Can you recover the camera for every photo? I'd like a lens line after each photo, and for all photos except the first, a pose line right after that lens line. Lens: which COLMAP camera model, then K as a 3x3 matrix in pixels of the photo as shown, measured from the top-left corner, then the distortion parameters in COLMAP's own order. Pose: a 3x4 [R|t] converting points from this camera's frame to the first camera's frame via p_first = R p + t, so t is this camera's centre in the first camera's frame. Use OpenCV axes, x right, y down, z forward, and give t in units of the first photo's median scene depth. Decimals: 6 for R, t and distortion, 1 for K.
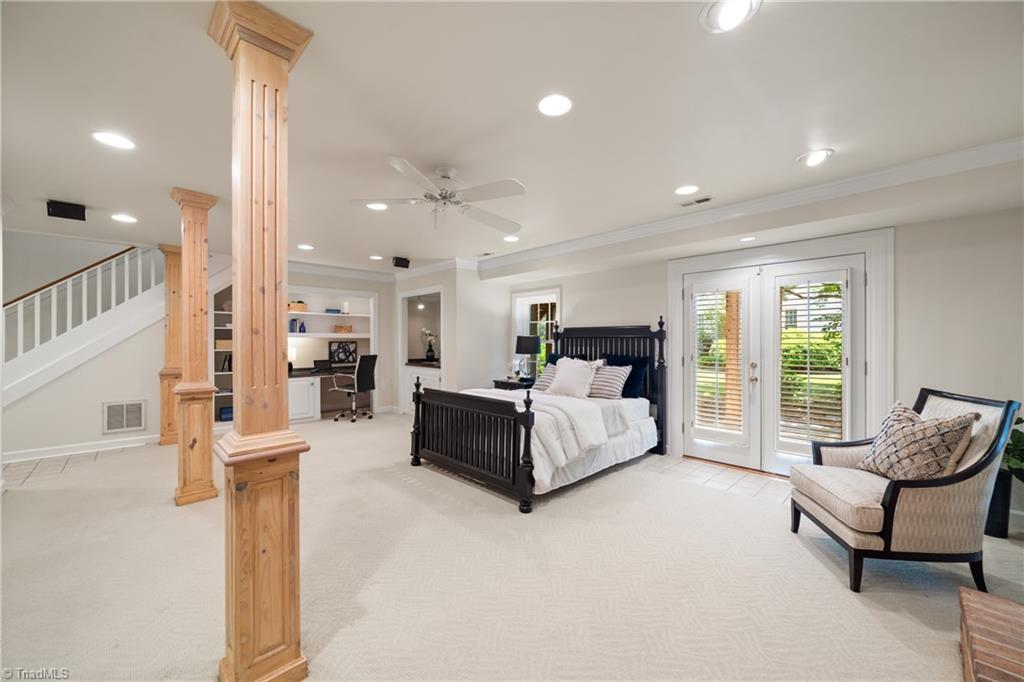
lens RADIAL K [[389.5, 0, 508.7], [0, 389.5, 341.6], [0, 0, 1]] dist [0.000704, 0.000214]
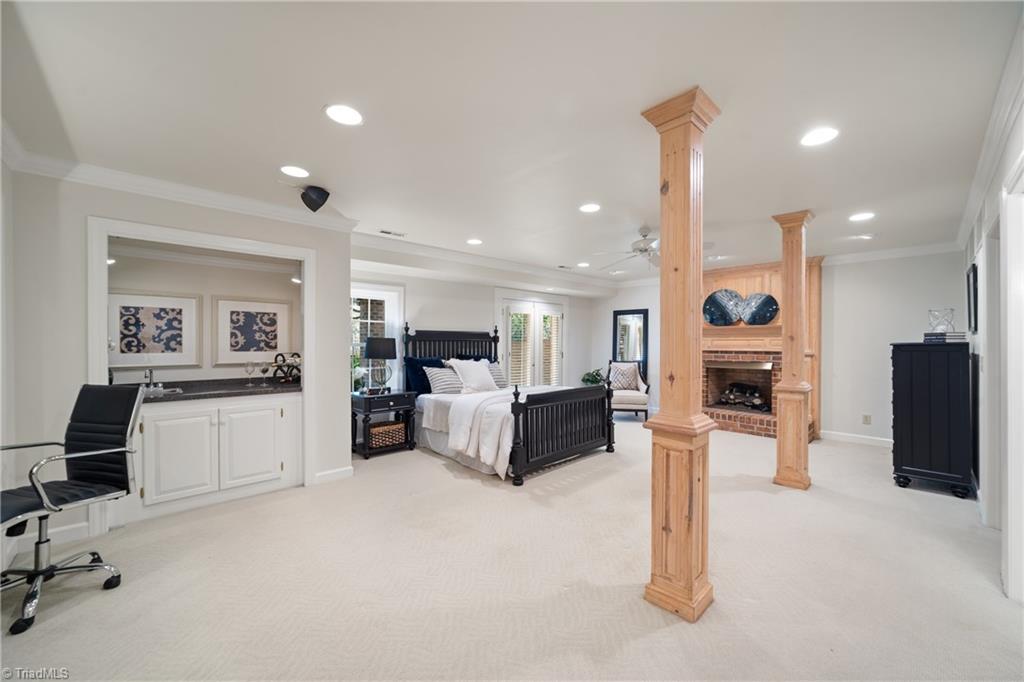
lens RADIAL K [[389.5, 0, 508.7], [0, 389.5, 341.6], [0, 0, 1]] dist [0.000704, 0.000214]
pose [[0.041918, -0.001655, 0.999120, -1.121674], [-0.001794, 0.999997, 0.001732, -0.010249], [-0.999119, -0.001865, 0.041915, 0.974859]]
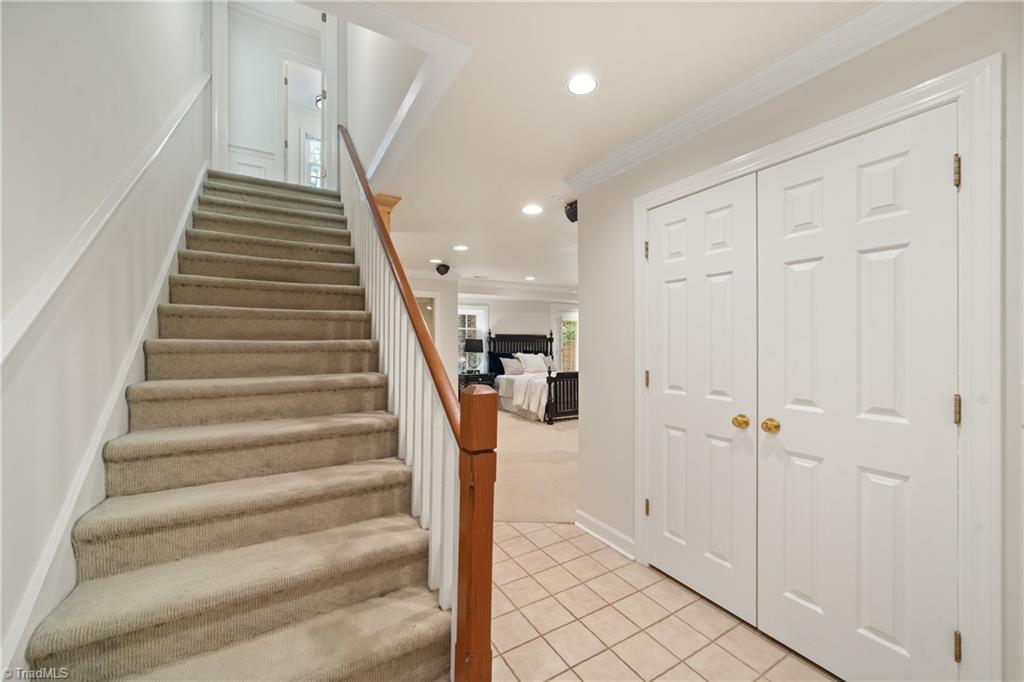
lens RADIAL K [[389.5, 0, 508.7], [0, 389.5, 341.6], [0, 0, 1]] dist [0.000704, 0.000214]
pose [[0.260881, -0.001587, 0.965370, -1.753553], [0.000052, 0.999999, 0.001630, -0.010254], [-0.965371, -0.000375, 0.260881, 0.749615]]
